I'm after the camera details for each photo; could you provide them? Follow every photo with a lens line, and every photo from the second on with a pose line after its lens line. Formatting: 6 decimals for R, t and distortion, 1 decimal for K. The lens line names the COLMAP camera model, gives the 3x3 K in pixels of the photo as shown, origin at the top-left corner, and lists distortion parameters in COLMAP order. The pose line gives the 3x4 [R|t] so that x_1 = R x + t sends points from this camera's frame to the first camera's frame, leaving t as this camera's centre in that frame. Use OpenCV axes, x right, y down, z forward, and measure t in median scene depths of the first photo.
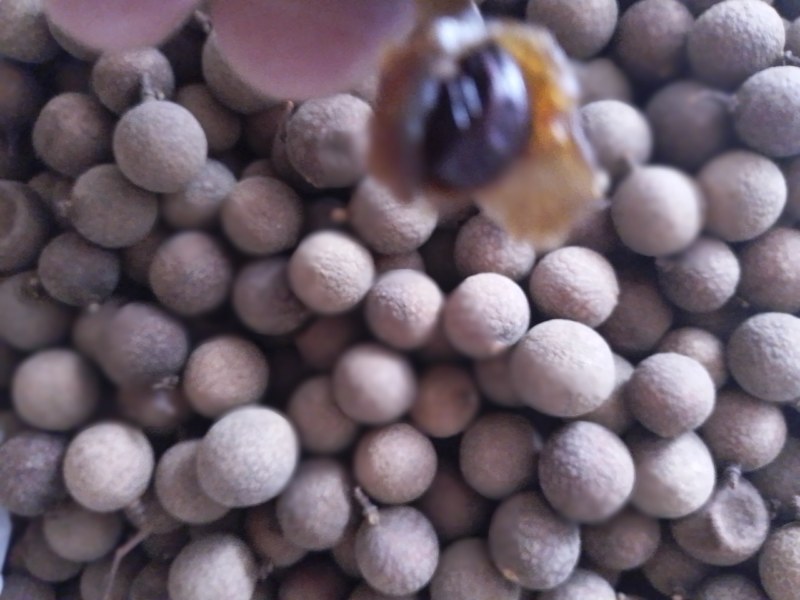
lens RADIAL K [[667.2, 0, 400.0], [0, 667.2, 300.0], [0, 0, 1]] dist [-0.004773, -0.084714]
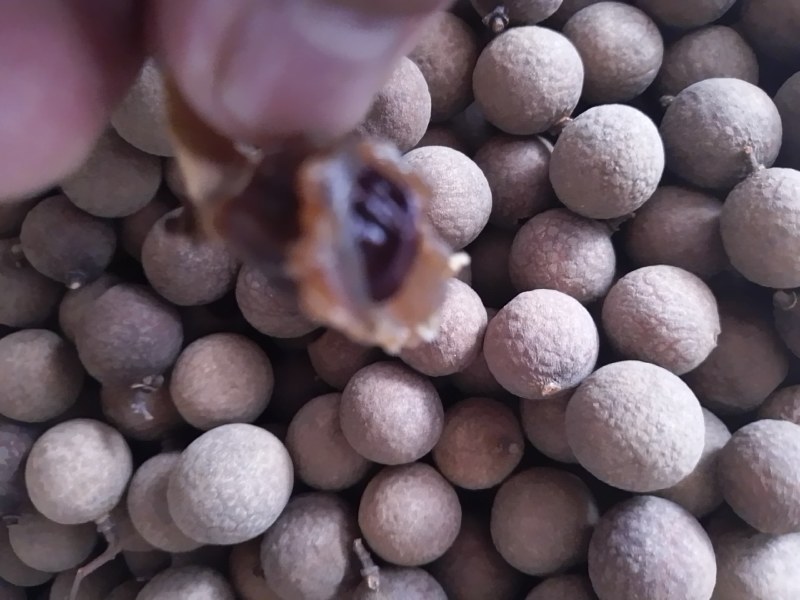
lens RADIAL K [[676.3, 0, 400.0], [0, 676.3, 300.0], [0, 0, 1]] dist [-0.049468, -0.017103]
pose [[0.989122, 0.095390, -0.111978, 0.050462], [-0.094675, 0.995439, 0.011700, -0.020806], [0.112583, -0.000971, 0.993642, 0.207601]]
